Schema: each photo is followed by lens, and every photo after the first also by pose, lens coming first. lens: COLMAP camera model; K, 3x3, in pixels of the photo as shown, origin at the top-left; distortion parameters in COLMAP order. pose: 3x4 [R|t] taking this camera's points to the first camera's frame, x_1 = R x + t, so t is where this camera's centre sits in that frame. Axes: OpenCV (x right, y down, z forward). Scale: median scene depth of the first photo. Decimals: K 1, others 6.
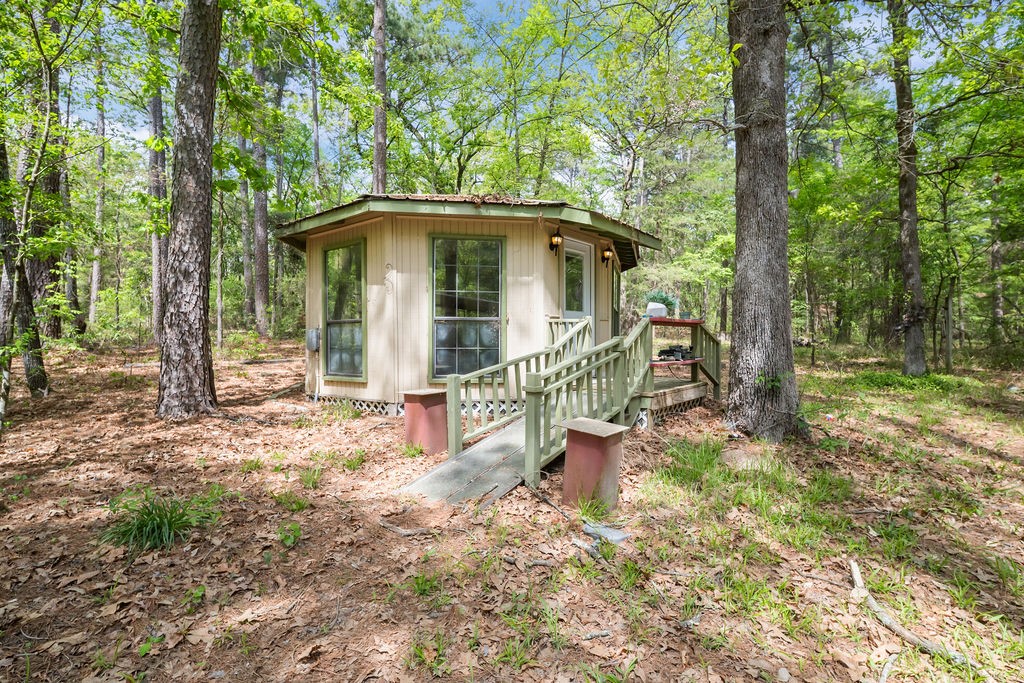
lens RADIAL K [[480.4, 0, 512.0], [0, 480.4, 341.5], [0, 0, 1]] dist [-0.000125, 0.000011]
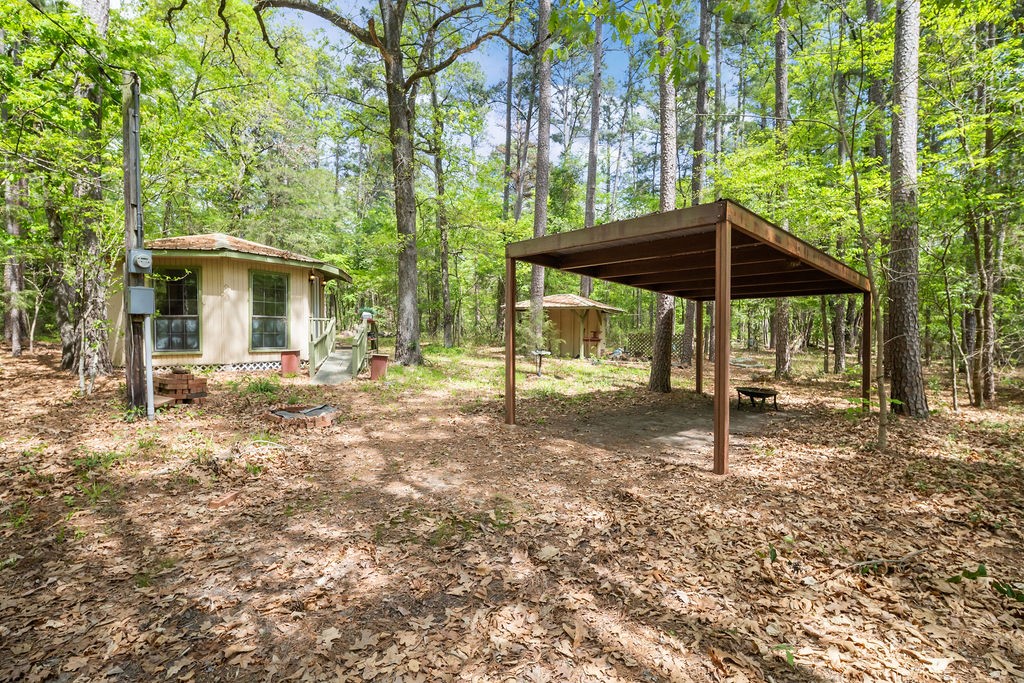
lens RADIAL K [[480.4, 0, 512.0], [0, 480.4, 341.5], [0, 0, 1]] dist [-0.000125, 0.000011]
pose [[0.652746, -0.013000, 0.757465, -0.883597], [0.008246, 0.999915, 0.010056, 0.035912], [-0.757532, -0.000318, 0.652798, -0.907335]]
